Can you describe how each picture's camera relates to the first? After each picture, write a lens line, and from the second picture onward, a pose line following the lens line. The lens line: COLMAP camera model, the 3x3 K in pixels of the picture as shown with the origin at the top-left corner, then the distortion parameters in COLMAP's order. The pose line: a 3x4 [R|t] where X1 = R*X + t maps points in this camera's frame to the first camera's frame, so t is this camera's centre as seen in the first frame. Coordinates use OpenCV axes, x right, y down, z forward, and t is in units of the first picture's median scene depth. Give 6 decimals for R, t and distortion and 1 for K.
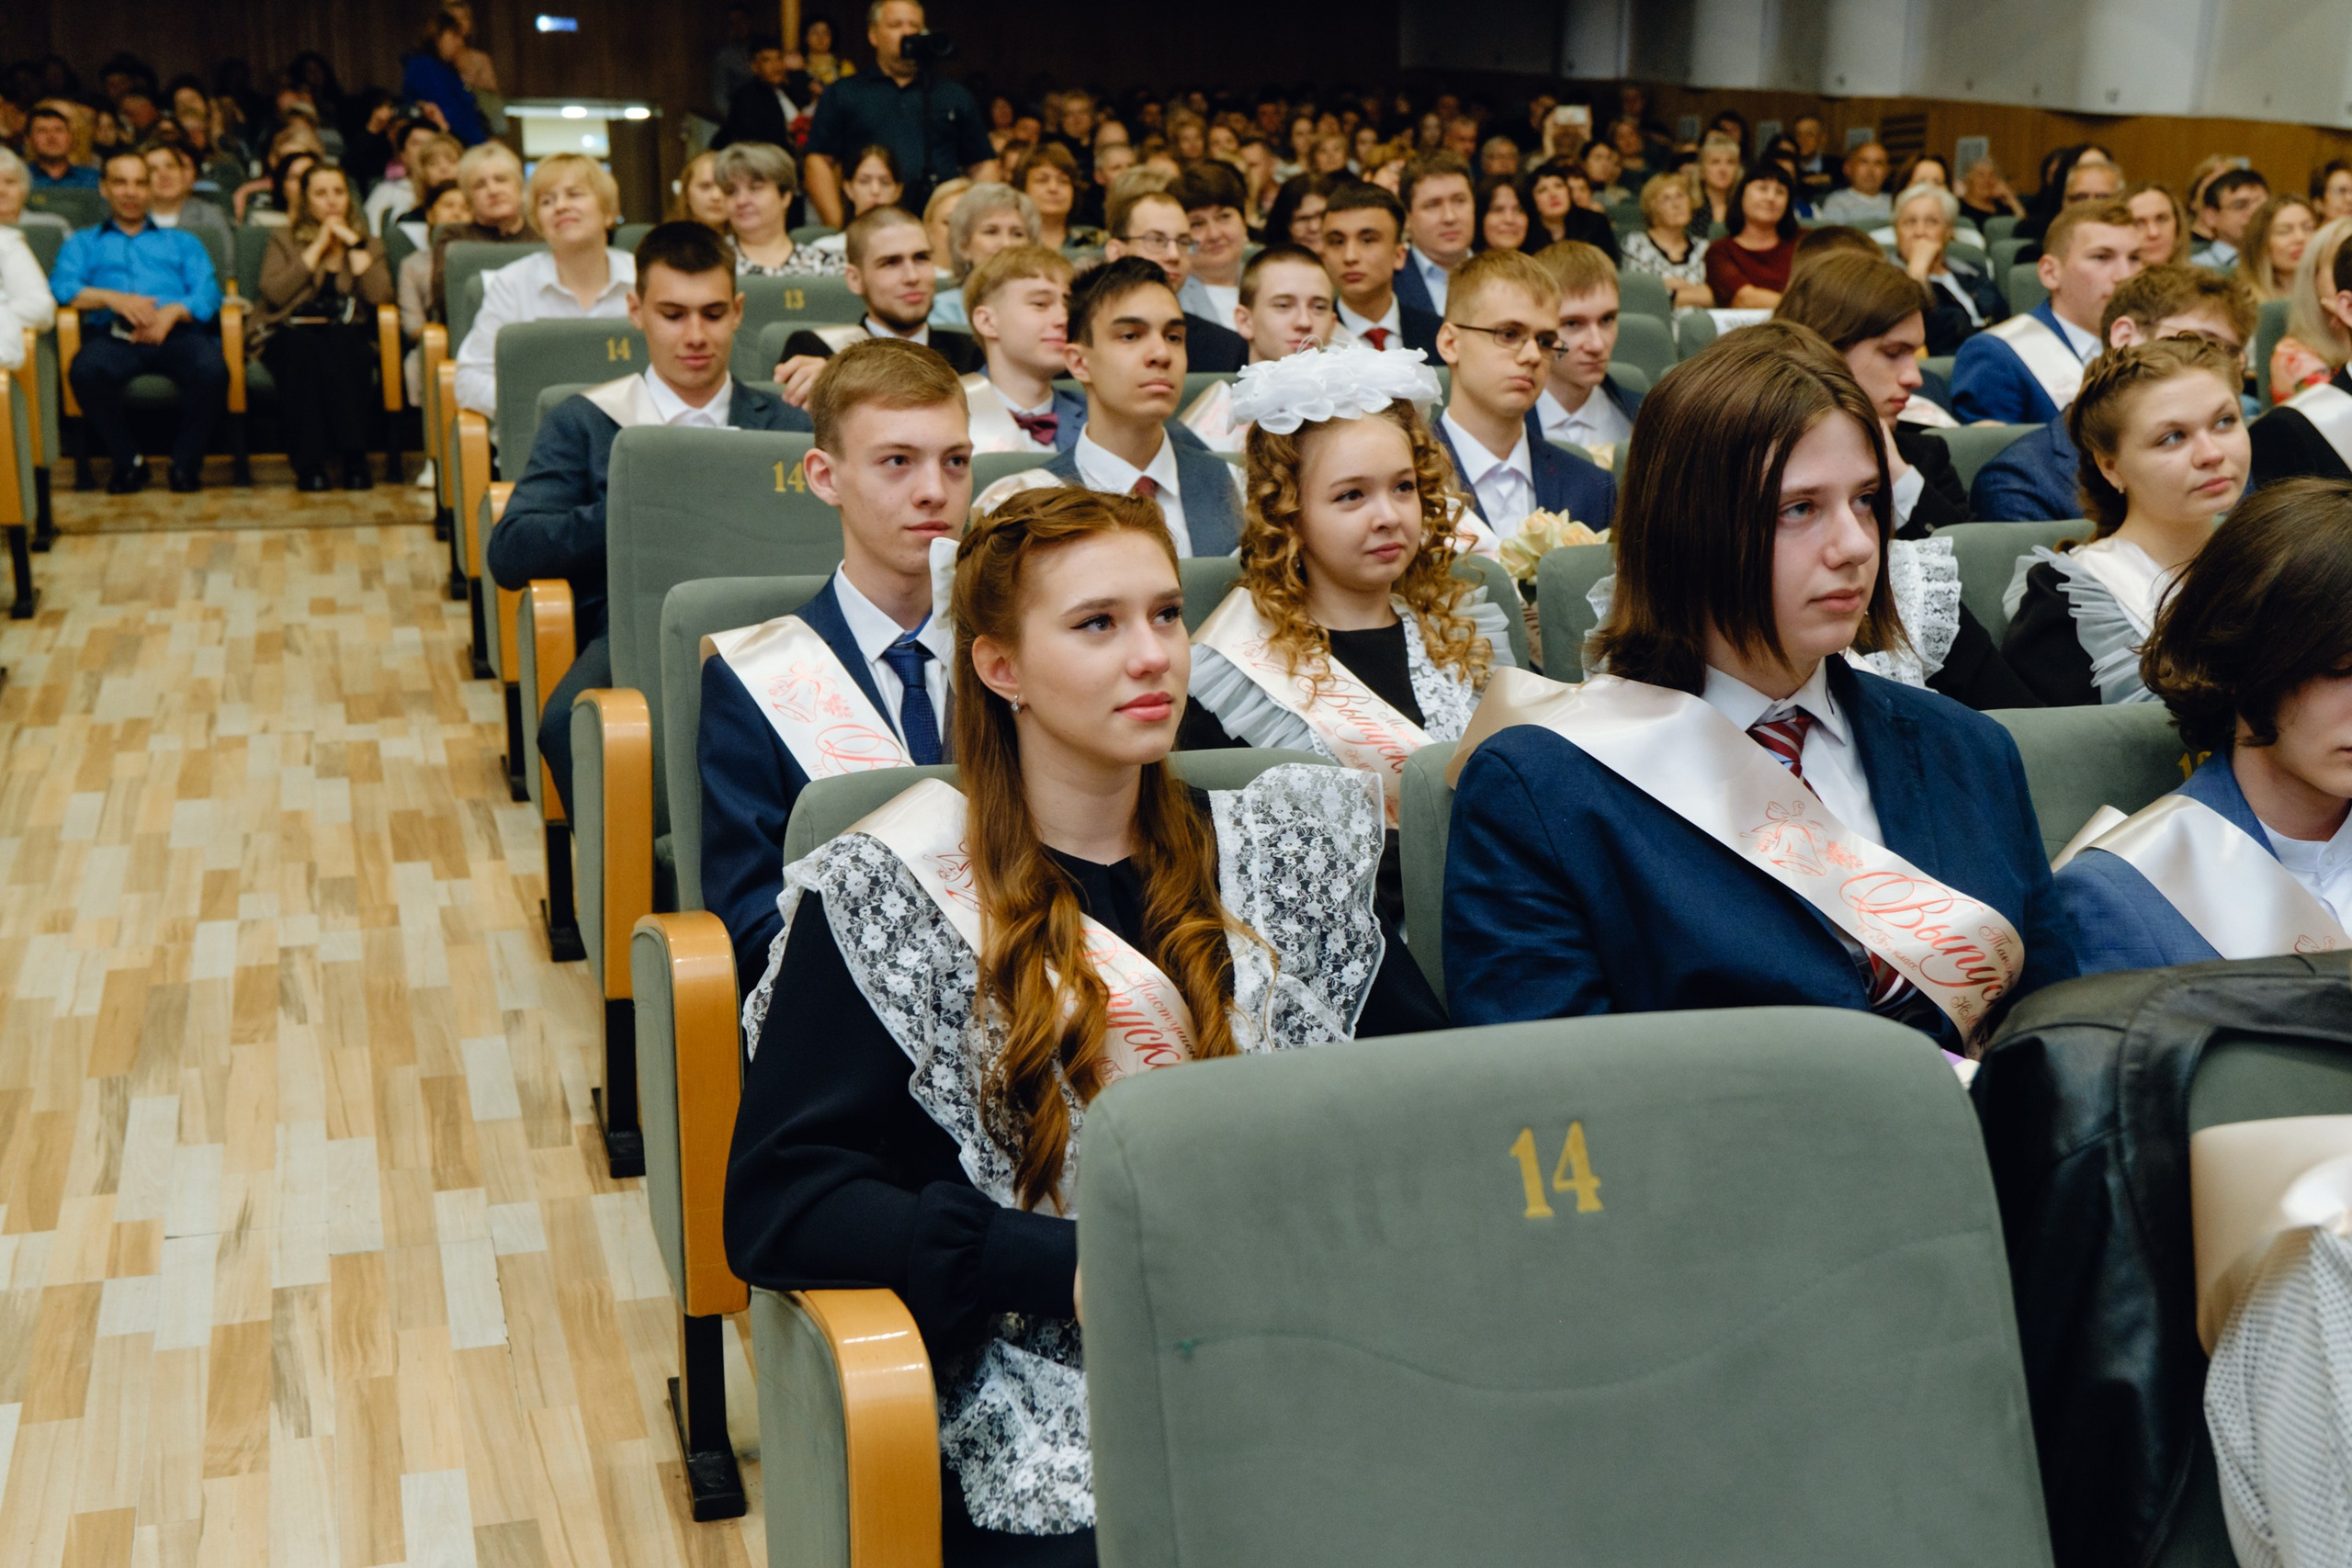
lens RADIAL K [[2750.7, 0, 1157.0], [0, 2750.7, 779.7], [0, 0, 1]] dist [0.056129, 0.000000]
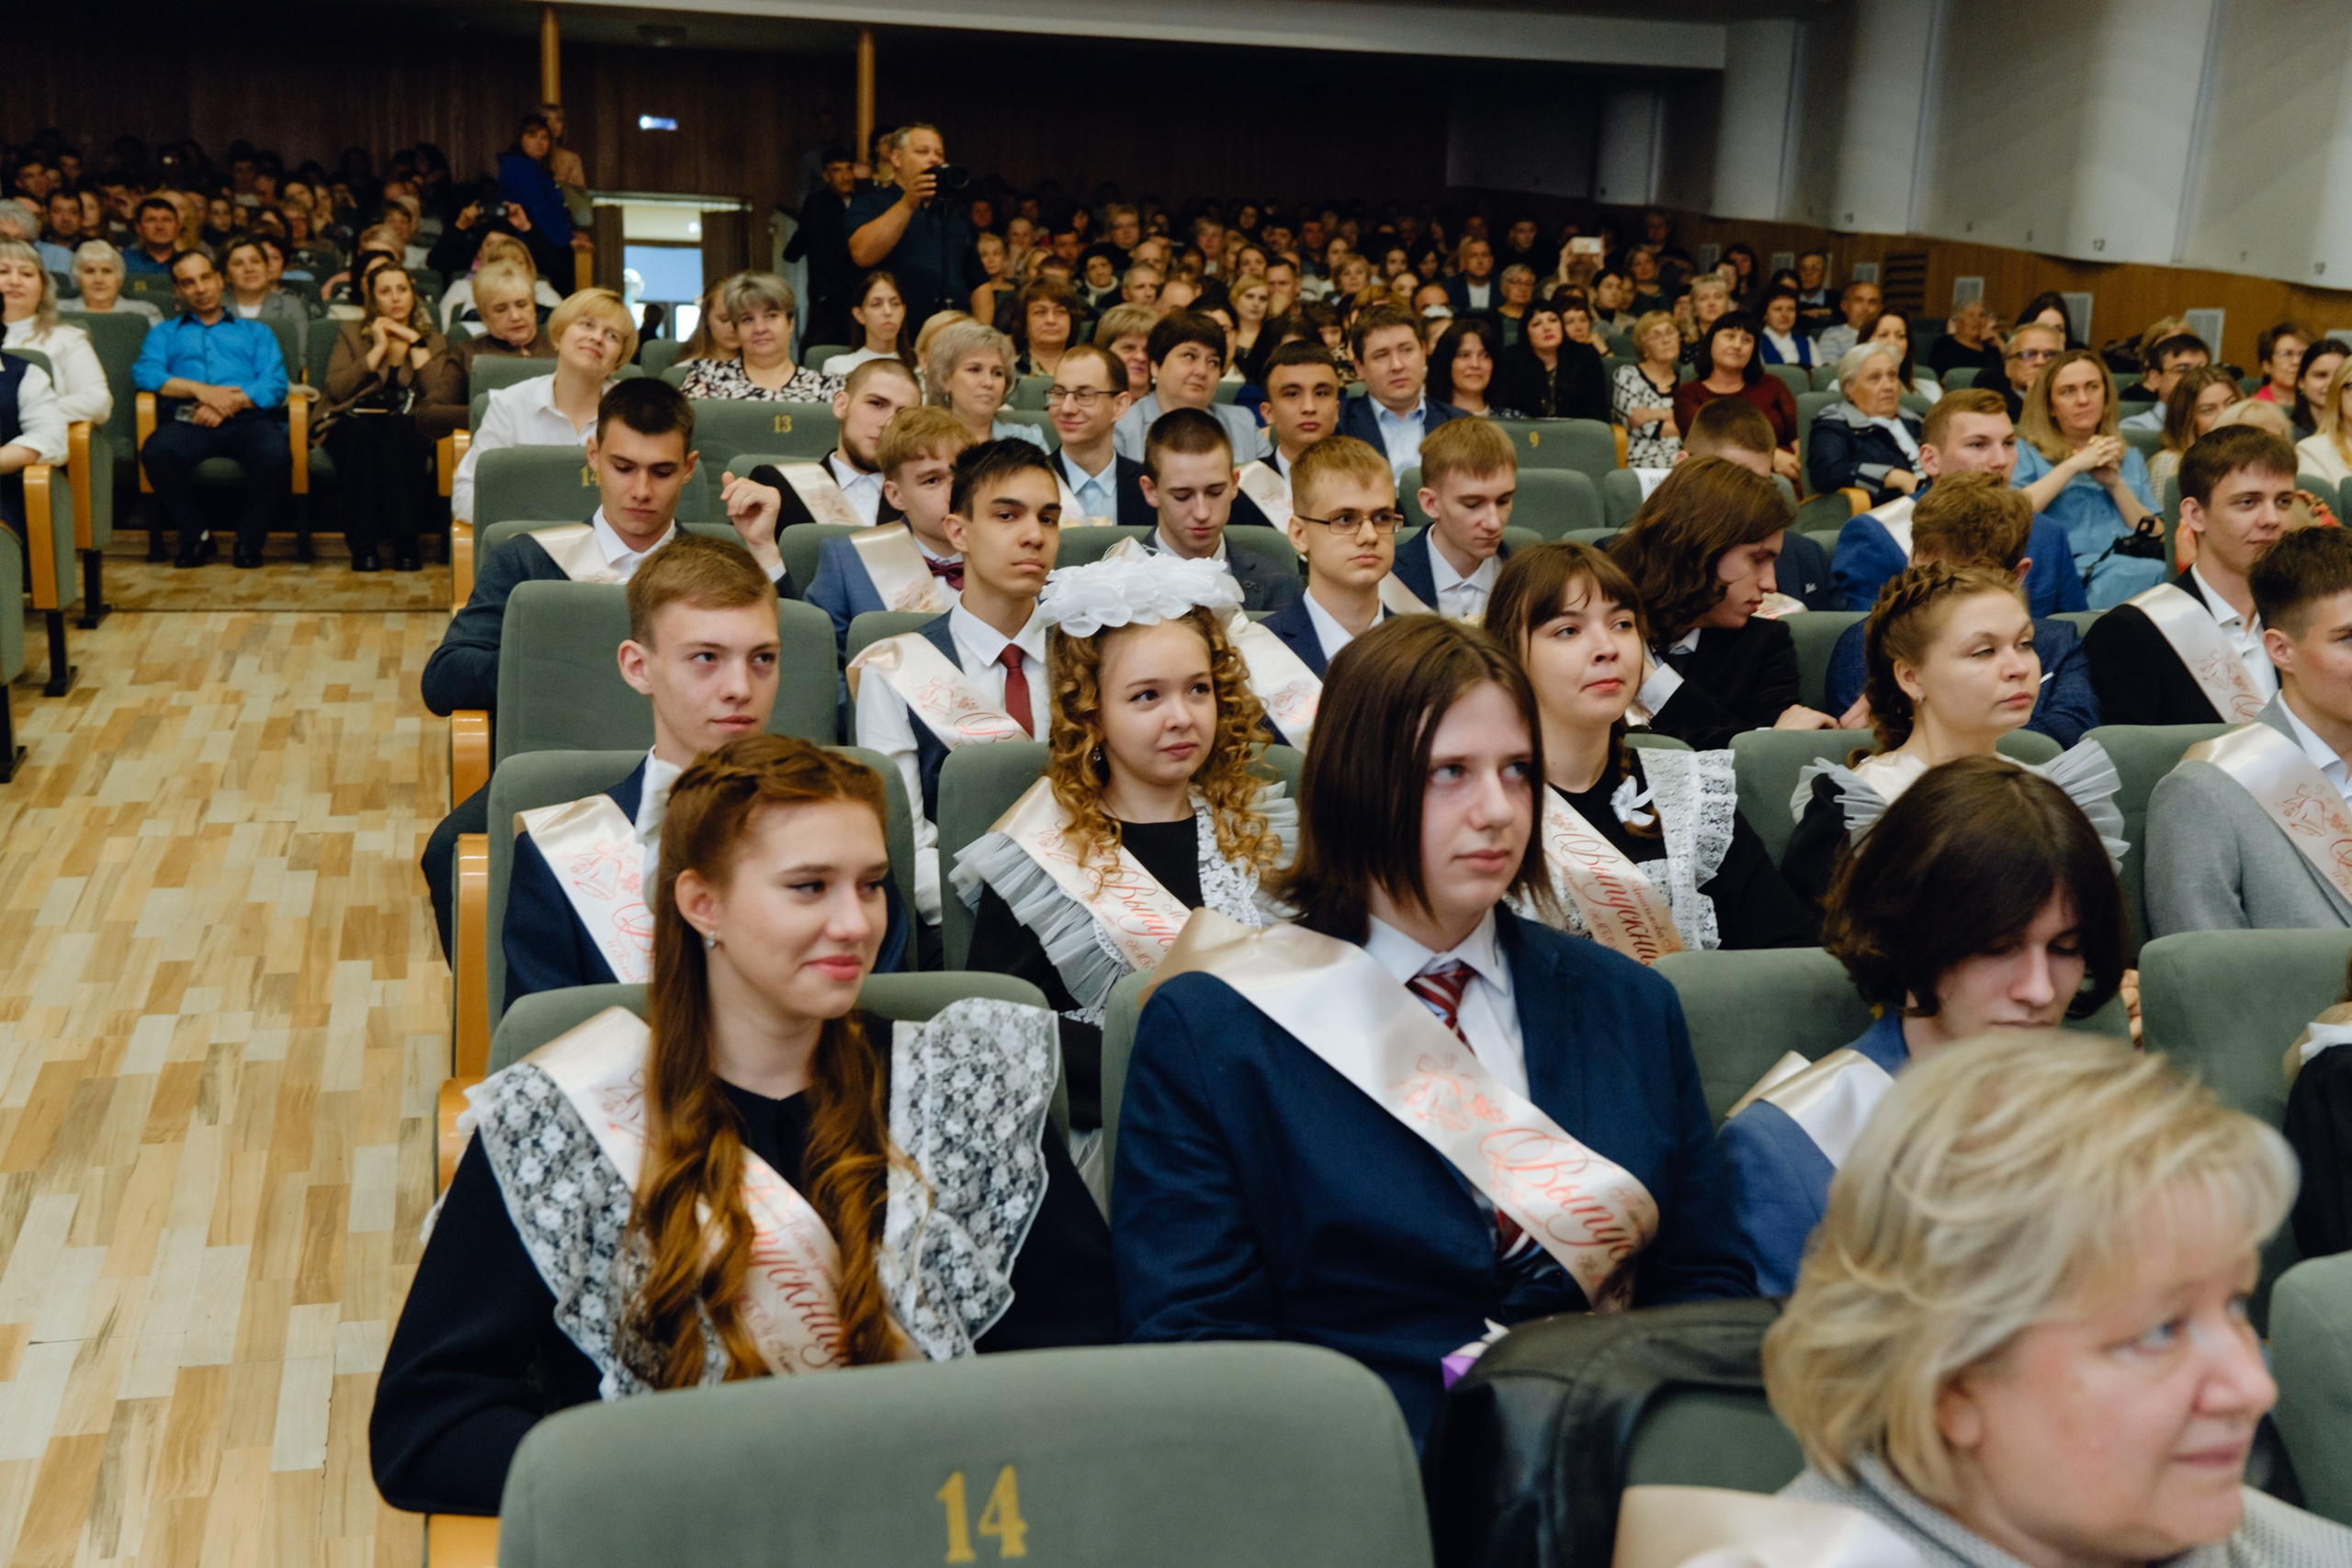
lens RADIAL K [[2577.1, 0, 1169.9], [0, 2577.1, 775.0], [0, 0, 1]] dist [0.073435, 0.000000]
pose [[0.998843, 0.038241, -0.029150, 0.100774], [-0.038729, 0.999116, -0.016366, -0.053234], [0.028499, 0.017476, 0.999441, 0.009476]]
